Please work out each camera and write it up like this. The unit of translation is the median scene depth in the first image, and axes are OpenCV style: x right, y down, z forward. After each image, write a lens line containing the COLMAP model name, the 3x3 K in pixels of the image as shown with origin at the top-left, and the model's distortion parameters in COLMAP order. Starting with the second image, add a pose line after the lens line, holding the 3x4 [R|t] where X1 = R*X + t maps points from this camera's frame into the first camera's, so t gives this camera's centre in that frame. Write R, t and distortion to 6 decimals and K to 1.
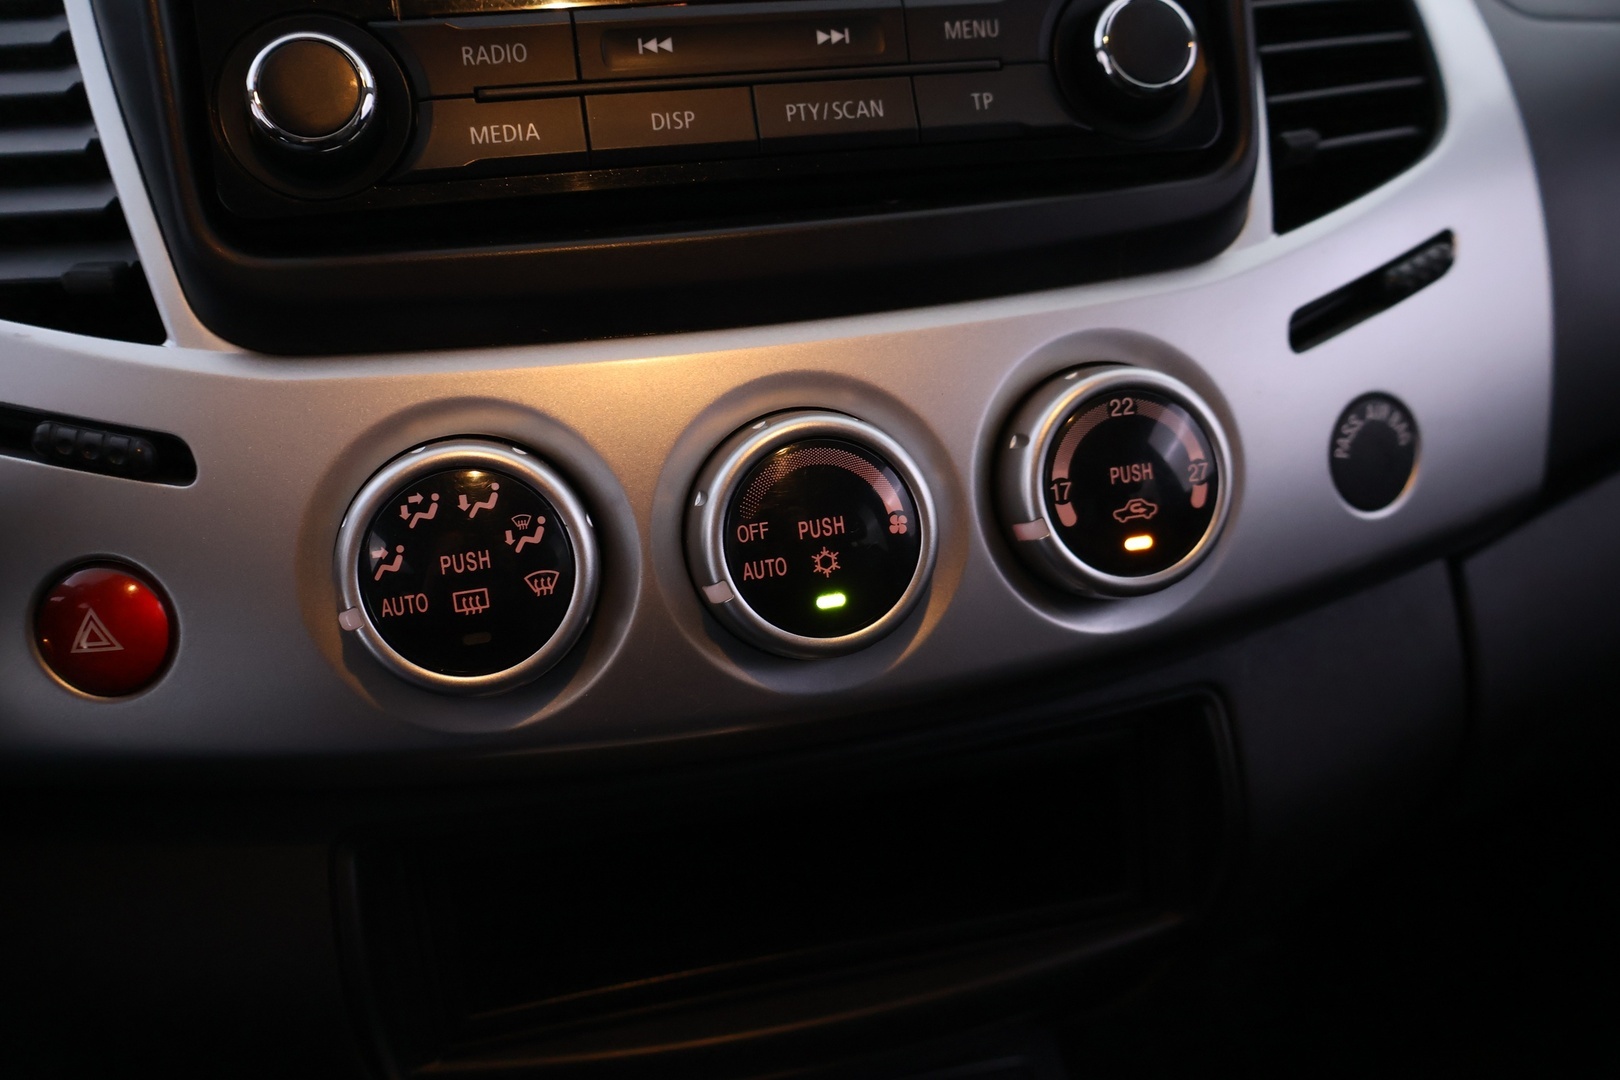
lens RADIAL K [[1406.3, 0, 810.0], [0, 1406.3, 540.0], [0, 0, 1]] dist [-0.001280, -0.006762]
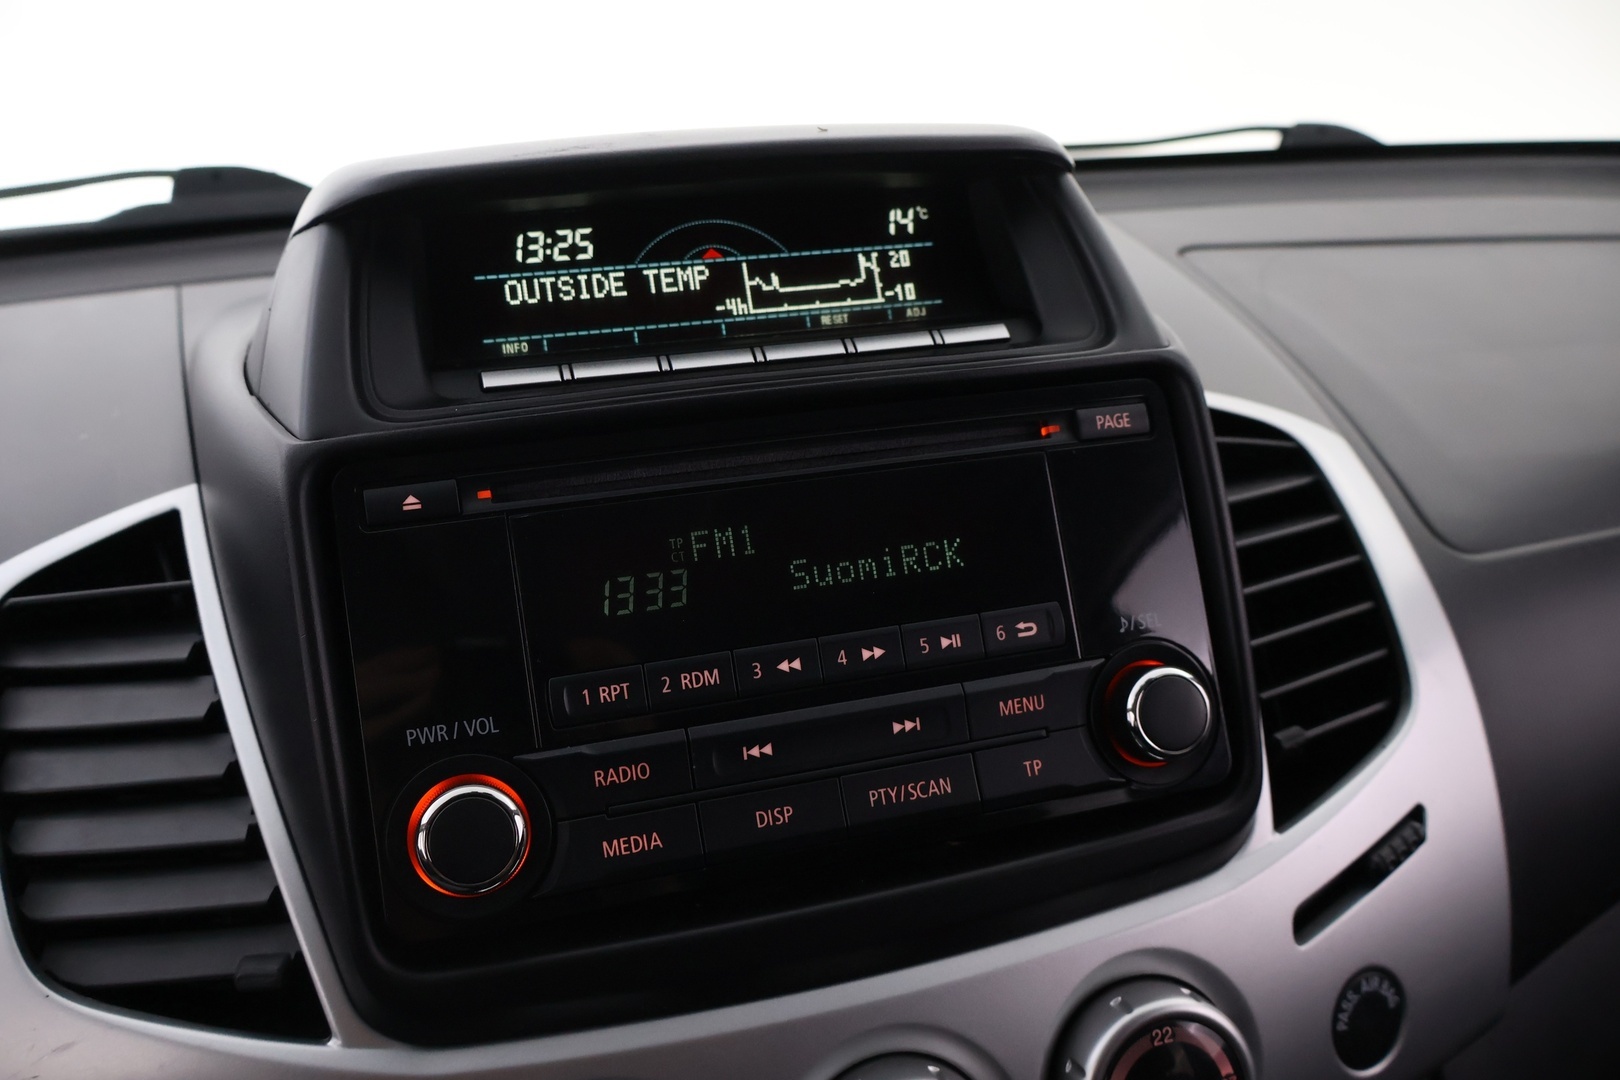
lens RADIAL K [[1367.4, 0, 810.0], [0, 1367.4, 540.0], [0, 0, 1]] dist [-0.006528, 0.000253]
pose [[0.998491, -0.018359, 0.051755, -0.117586], [0.022132, 0.997066, -0.073283, -0.425028], [-0.050257, 0.074318, 0.995967, -0.131597]]
